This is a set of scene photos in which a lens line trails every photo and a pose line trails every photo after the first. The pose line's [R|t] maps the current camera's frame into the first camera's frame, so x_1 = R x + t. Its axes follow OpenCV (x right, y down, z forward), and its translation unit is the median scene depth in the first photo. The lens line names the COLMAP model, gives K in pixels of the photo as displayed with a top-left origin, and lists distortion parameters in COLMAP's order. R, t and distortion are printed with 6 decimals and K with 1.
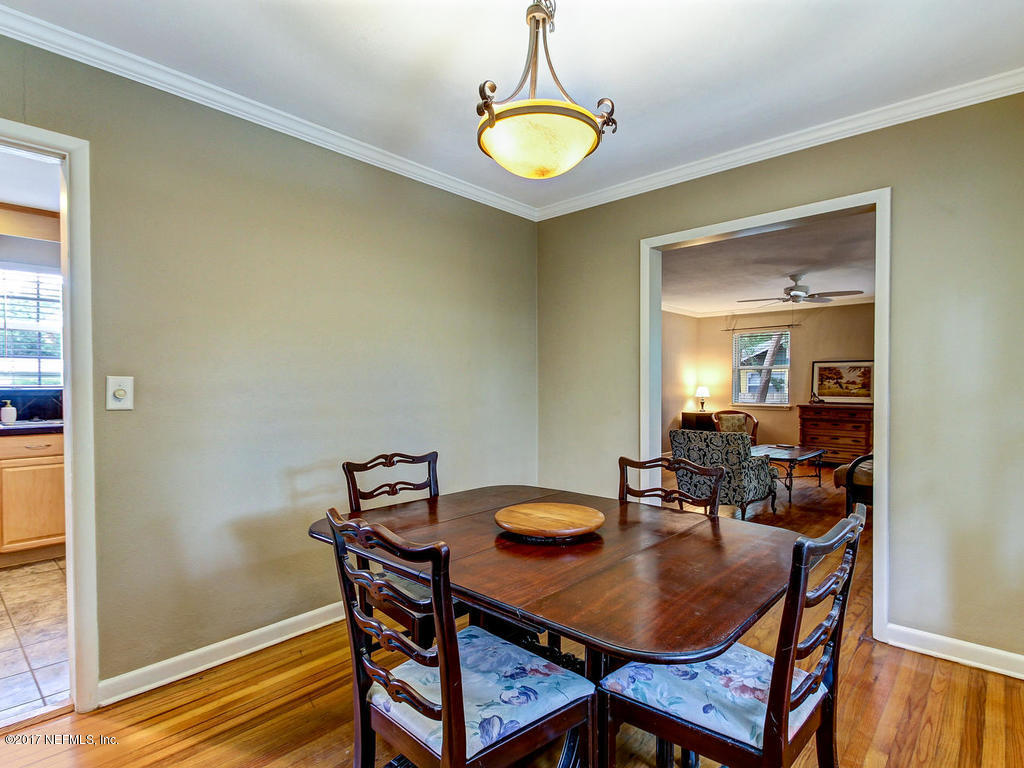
lens RADIAL K [[531.0, 0, 513.6], [0, 531.0, 385.5], [0, 0, 1]] dist [0.004011, -0.000182]
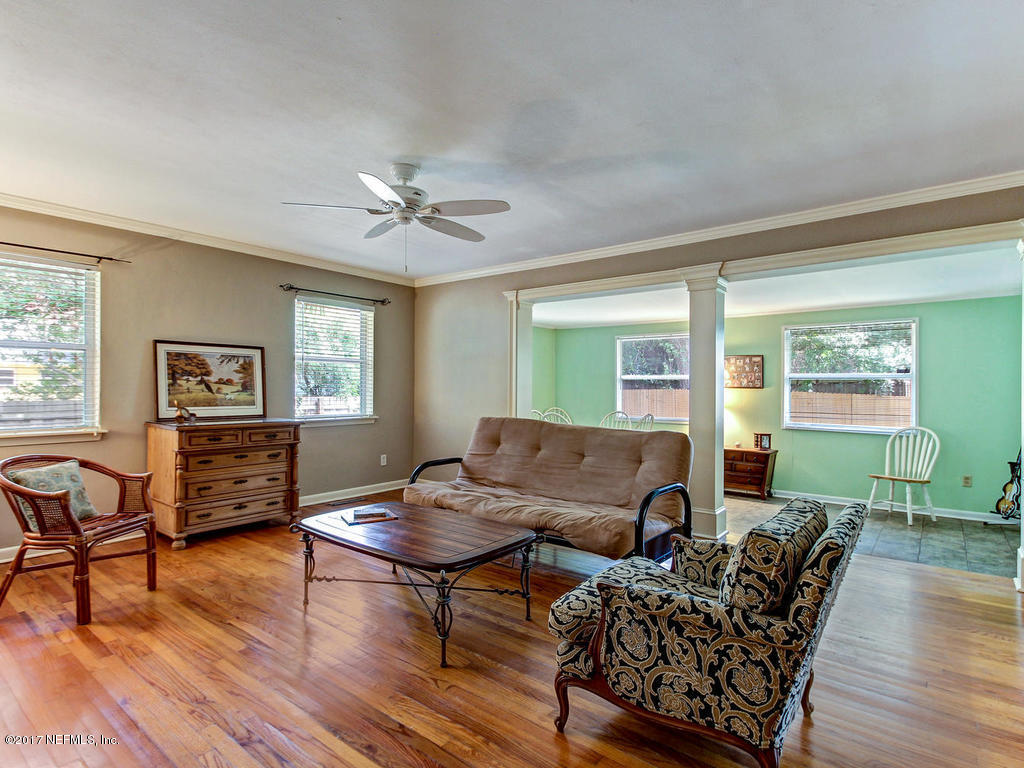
lens RADIAL K [[531.0, 0, 516.4], [0, 531.0, 388.9], [0, 0, 1]] dist [0.004011, -0.000182]
pose [[-0.079068, -0.000354, 0.996869, 0.025923], [0.006333, 0.999980, 0.000857, 0.003868], [-0.996849, 0.006381, -0.079064, 0.727836]]
